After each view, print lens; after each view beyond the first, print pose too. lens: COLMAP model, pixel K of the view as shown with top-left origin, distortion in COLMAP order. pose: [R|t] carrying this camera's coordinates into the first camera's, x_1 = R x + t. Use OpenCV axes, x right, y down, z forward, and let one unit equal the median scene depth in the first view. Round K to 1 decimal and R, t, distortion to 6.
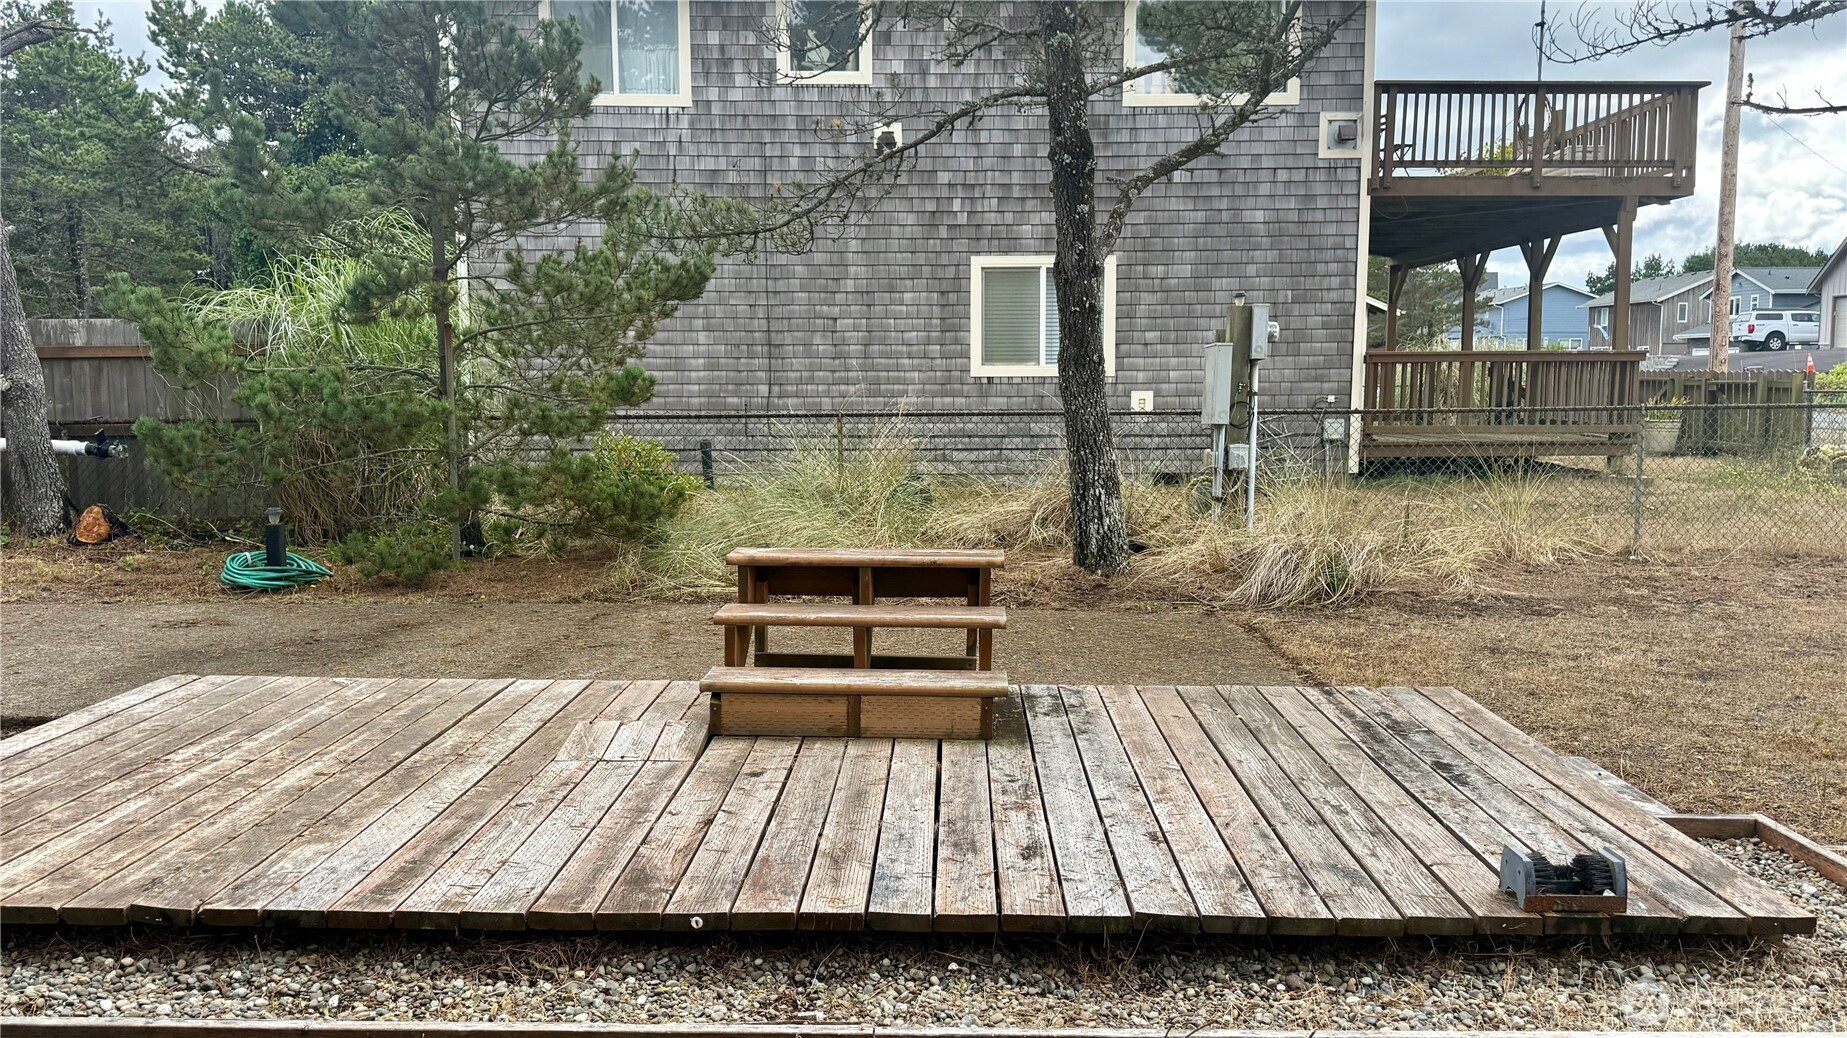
lens RADIAL K [[1464.3, 0, 920.8], [0, 1464.3, 532.9], [0, 0, 1]] dist [0.157893, -0.275222]
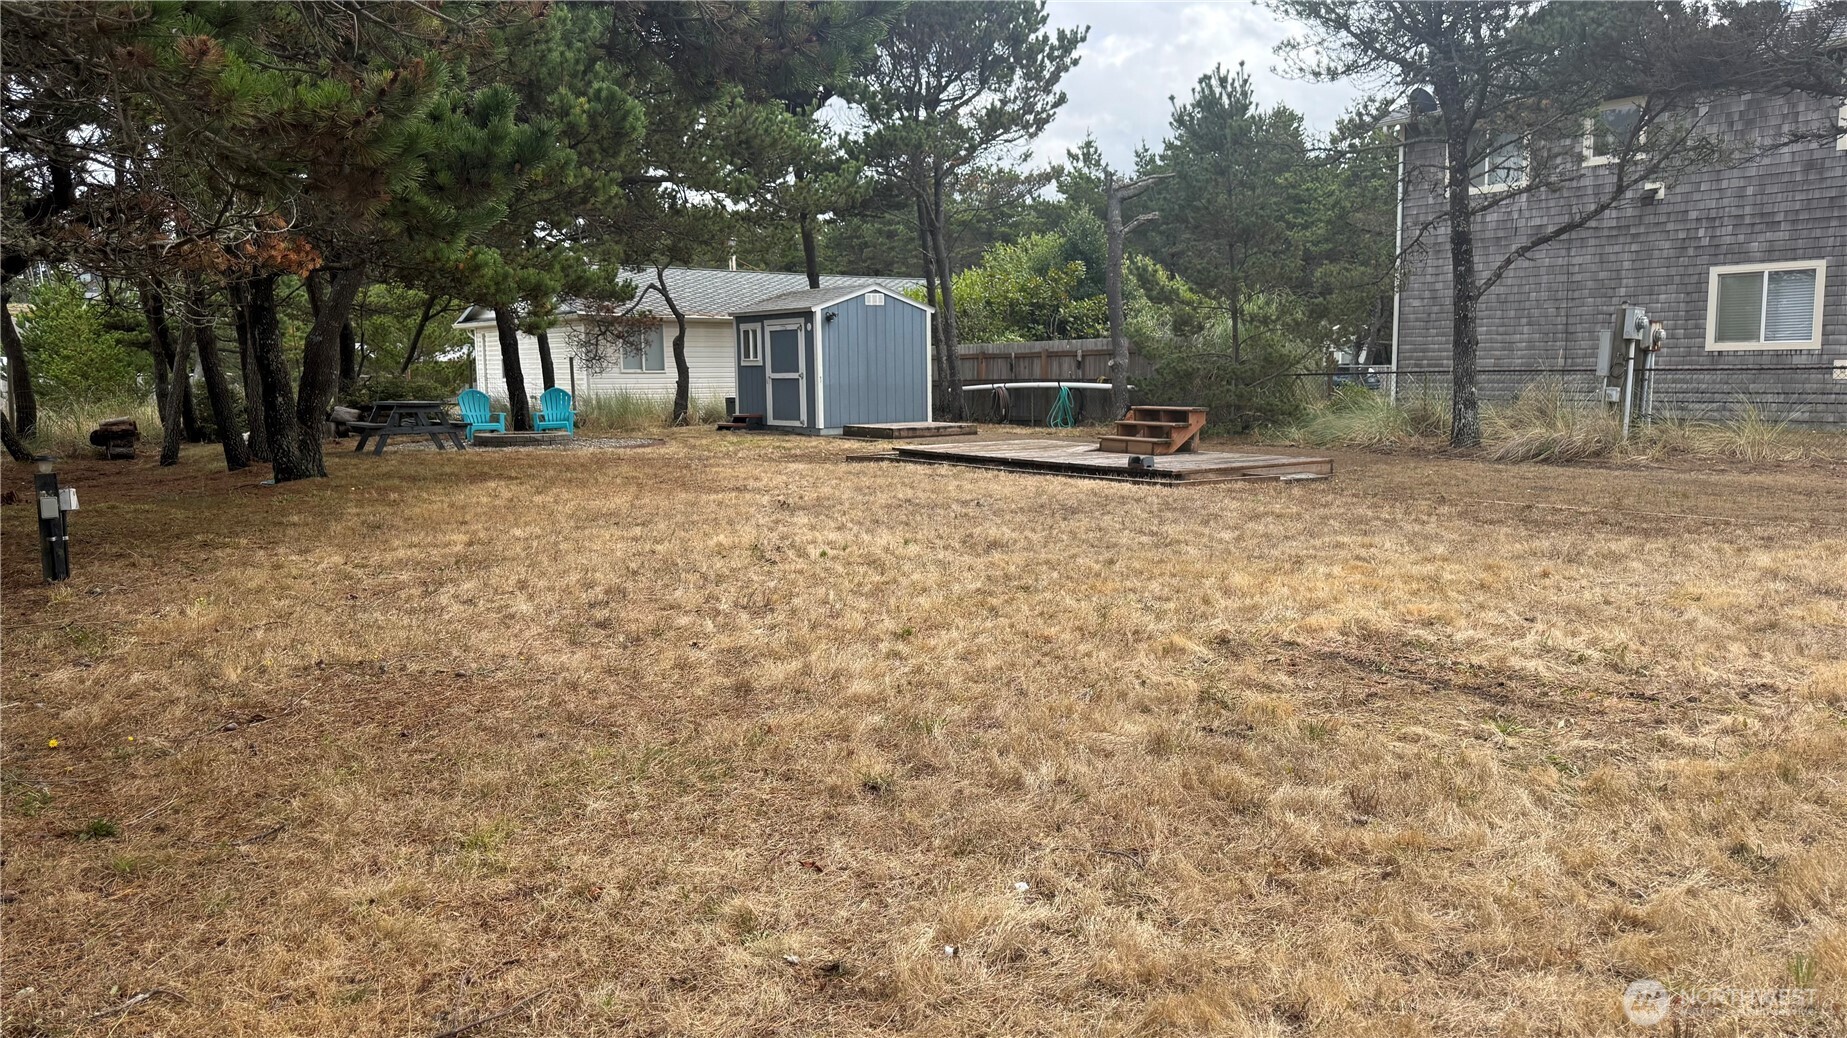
lens RADIAL K [[1287.5, 0, 921.6], [0, 1287.5, 522.9], [0, 0, 1]] dist [0.003878, -0.006120]
pose [[0.600229, 0.089277, -0.794830, 0.596101], [-0.072686, 0.995727, 0.056952, 0.045036], [0.796519, 0.023588, 0.604153, -0.367810]]
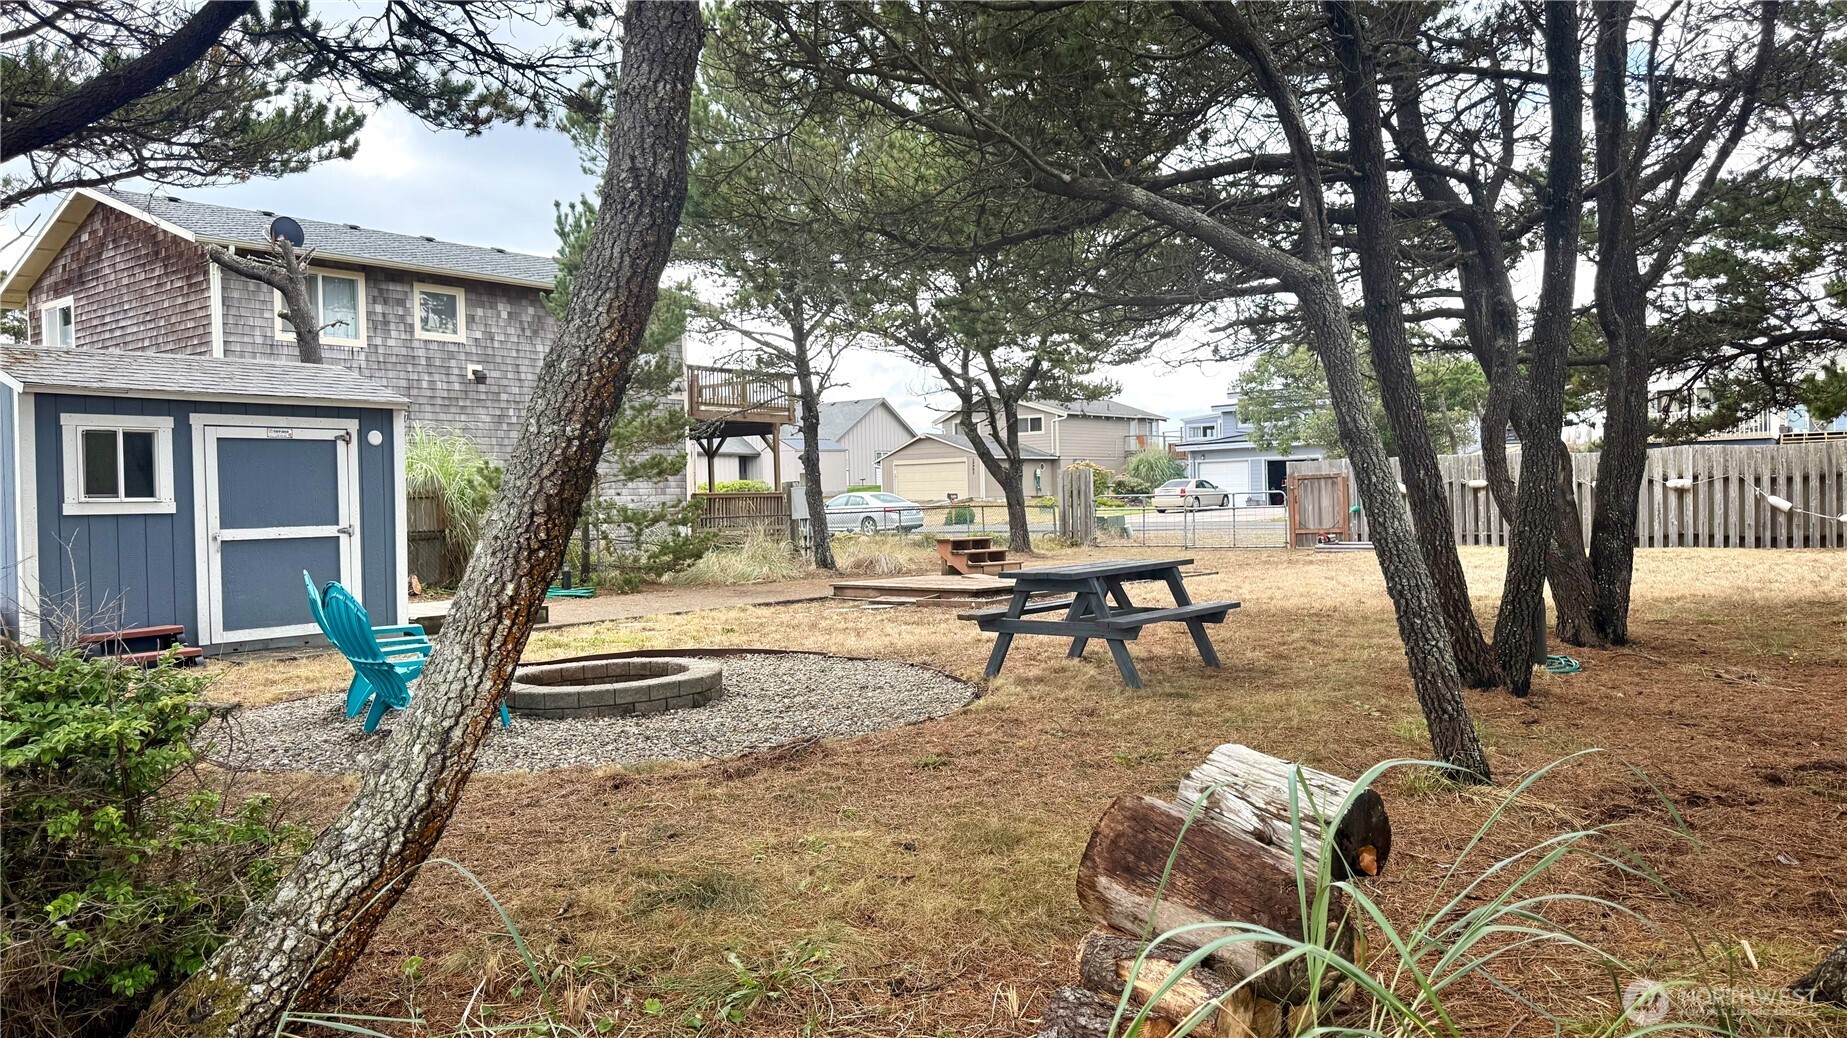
lens RADIAL K [[1287.5, 0, 921.6], [0, 1287.5, 522.9], [0, 0, 1]] dist [0.003878, -0.006120]
pose [[0.617941, -0.027123, 0.785756, -0.890672], [0.108125, 0.992841, -0.050761, 0.041512], [-0.778754, 0.116327, 0.616450, -0.322354]]
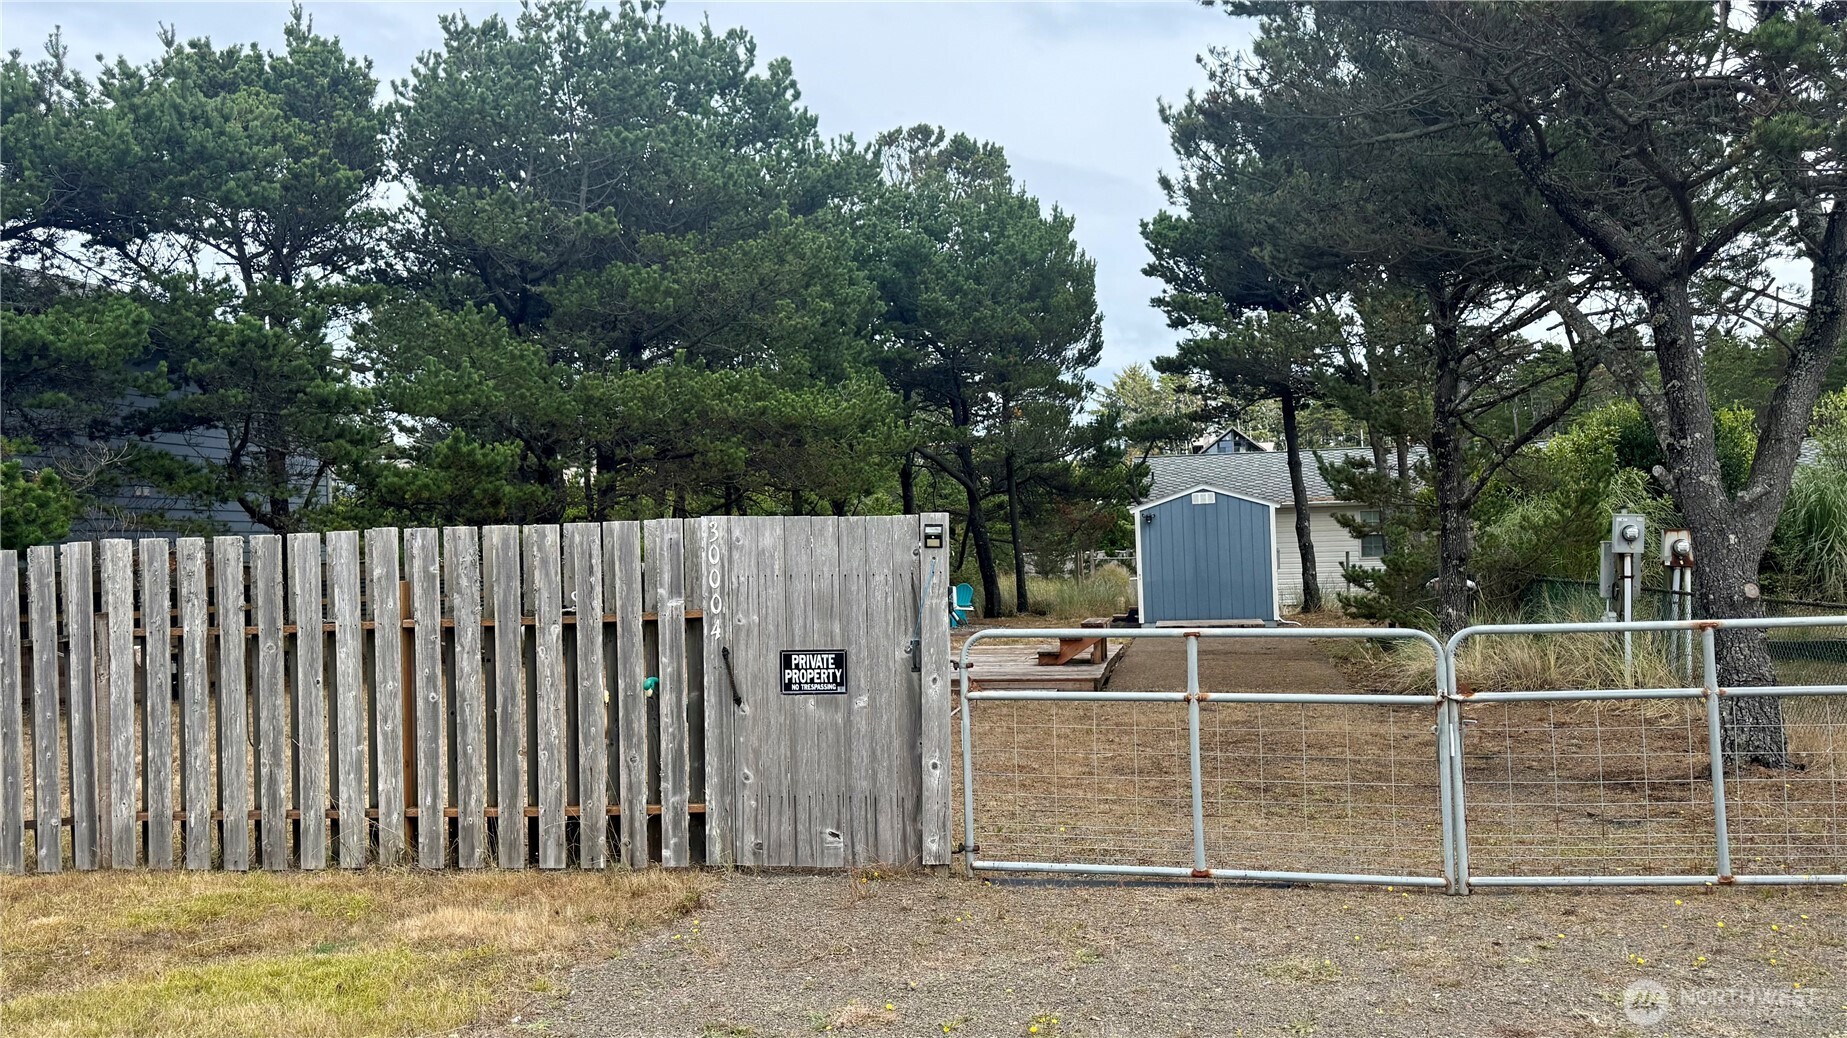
lens RADIAL K [[1464.3, 0, 920.8], [0, 1464.3, 532.9], [0, 0, 1]] dist [0.157893, -0.275222]
pose [[-0.179515, -0.003798, -0.983748, 1.083577], [-0.074757, 0.997154, 0.009792, -0.064959], [0.980911, 0.075299, -0.179288, 0.384499]]
